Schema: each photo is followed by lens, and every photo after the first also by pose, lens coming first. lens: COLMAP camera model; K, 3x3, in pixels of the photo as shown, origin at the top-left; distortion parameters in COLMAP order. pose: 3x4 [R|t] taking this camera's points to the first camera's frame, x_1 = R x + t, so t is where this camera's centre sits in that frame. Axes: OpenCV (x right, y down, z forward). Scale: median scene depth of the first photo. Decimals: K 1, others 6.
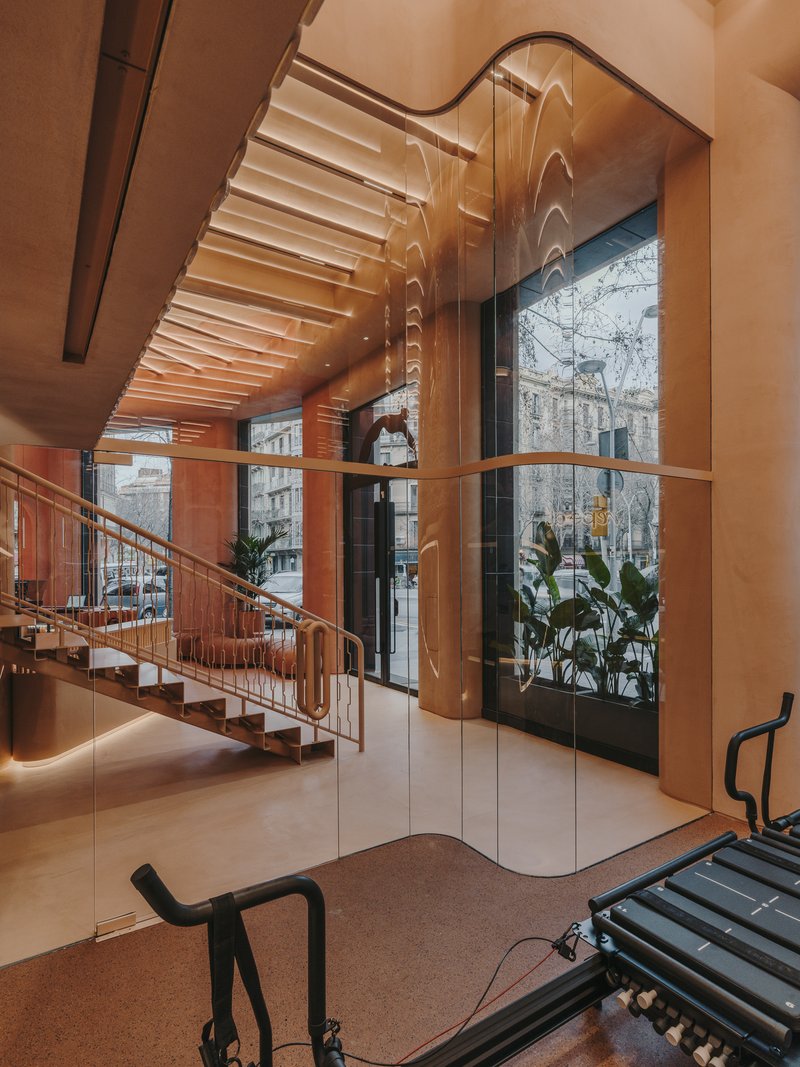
lens RADIAL K [[553.5, 0, 399.7], [0, 553.5, 573.4], [0, 0, 1]] dist [-0.001807, -0.000329]
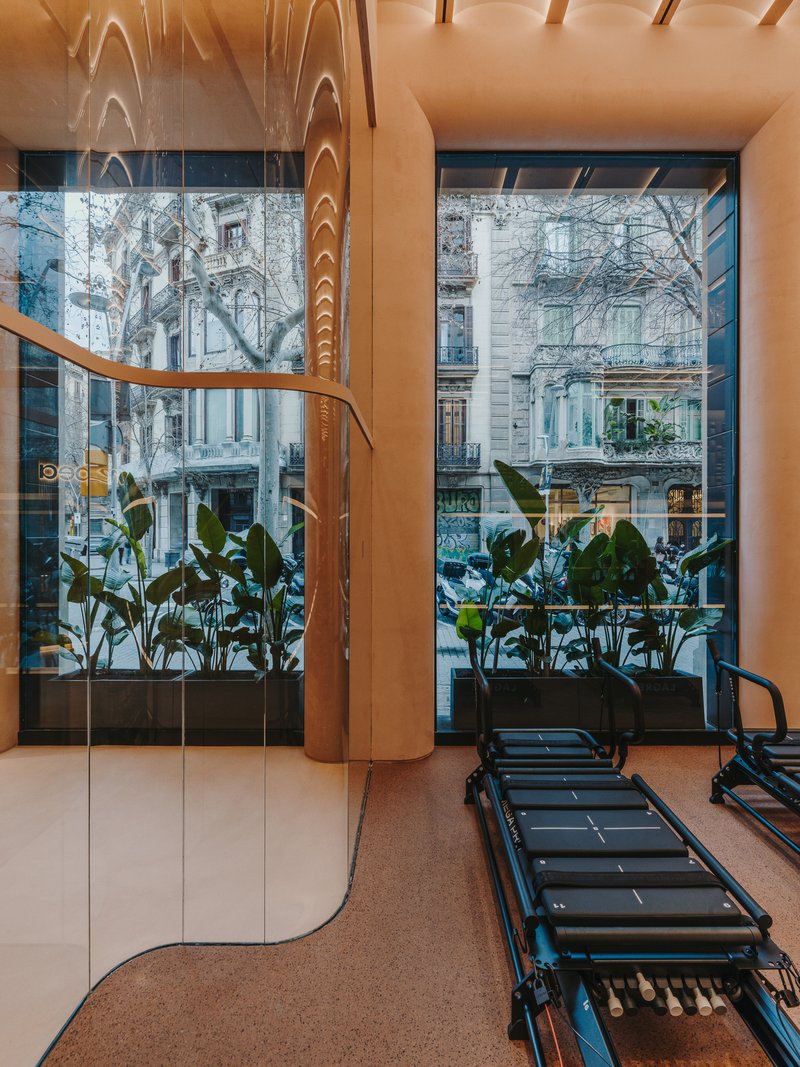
lens RADIAL K [[531.5, 0, 400.0], [0, 531.5, 533.5], [0, 0, 1]] dist [-0.001710, -0.000139]
pose [[0.544671, 0.003318, 0.838643, -0.178798], [0.000927, 0.999989, -0.004559, 0.000299], [-0.838649, 0.003261, 0.544662, 0.283086]]
